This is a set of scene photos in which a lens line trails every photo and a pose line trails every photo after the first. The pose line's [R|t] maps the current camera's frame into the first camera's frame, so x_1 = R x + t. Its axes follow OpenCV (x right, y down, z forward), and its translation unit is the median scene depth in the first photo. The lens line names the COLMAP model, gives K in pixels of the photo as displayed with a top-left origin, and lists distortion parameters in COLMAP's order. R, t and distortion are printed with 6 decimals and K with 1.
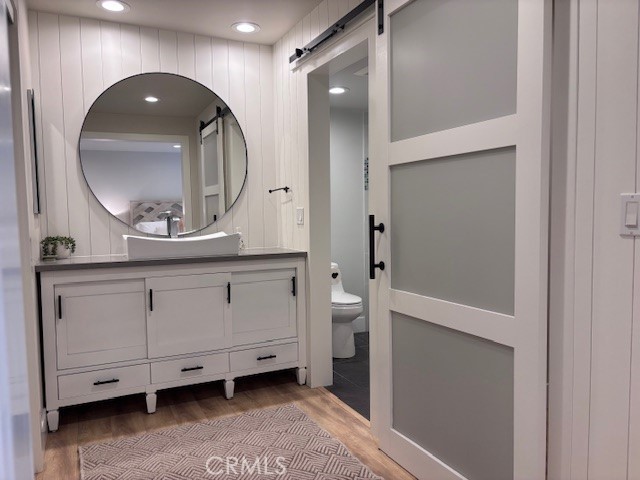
lens RADIAL K [[491.4, 0, 320.0], [0, 491.4, 240.0], [0, 0, 1]] dist [0.000344, -0.002091]
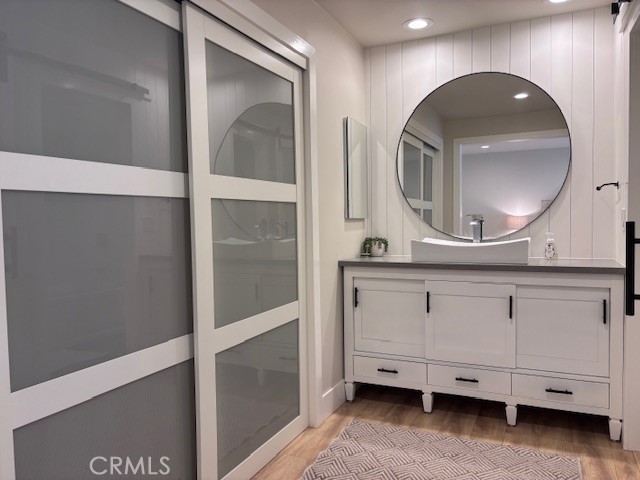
lens RADIAL K [[498.4, 0, 320.0], [0, 498.4, 240.0], [0, 0, 1]] dist [0.034881, -0.003296]
pose [[0.638029, 0.038533, -0.769048, 0.292907], [-0.043416, 0.998959, 0.014033, -0.011842], [0.768788, 0.024435, 0.639037, 0.146012]]
